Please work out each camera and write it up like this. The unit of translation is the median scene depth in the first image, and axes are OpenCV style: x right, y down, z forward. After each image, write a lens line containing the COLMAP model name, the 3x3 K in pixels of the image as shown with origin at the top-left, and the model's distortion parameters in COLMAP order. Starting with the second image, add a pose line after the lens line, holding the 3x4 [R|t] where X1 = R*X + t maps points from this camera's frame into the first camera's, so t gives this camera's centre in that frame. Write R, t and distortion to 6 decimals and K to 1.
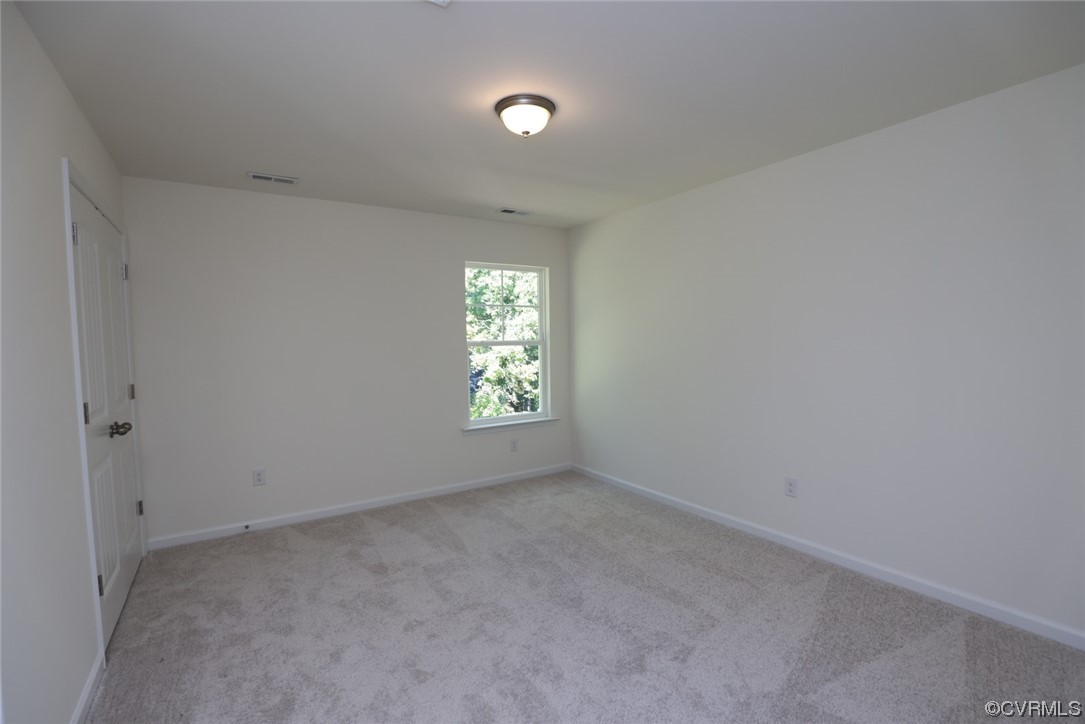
lens RADIAL K [[494.0, 0, 539.7], [0, 494.0, 360.9], [0, 0, 1]] dist [-0.035535, 0.006072]
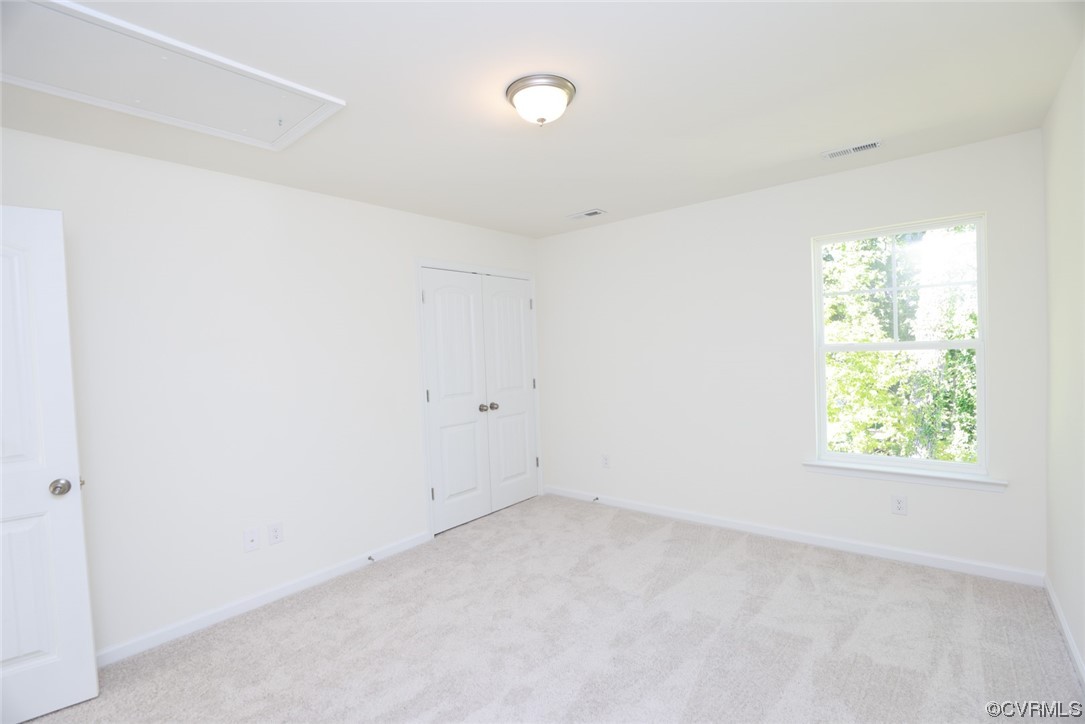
lens RADIAL K [[494.0, 0, 539.5], [0, 494.0, 360.4], [0, 0, 1]] dist [-0.035535, 0.006072]
pose [[0.304061, 0.032882, -0.952085, 0.559695], [-0.002419, 0.999428, 0.033745, -0.053244], [0.952650, -0.007958, 0.303966, 0.507443]]
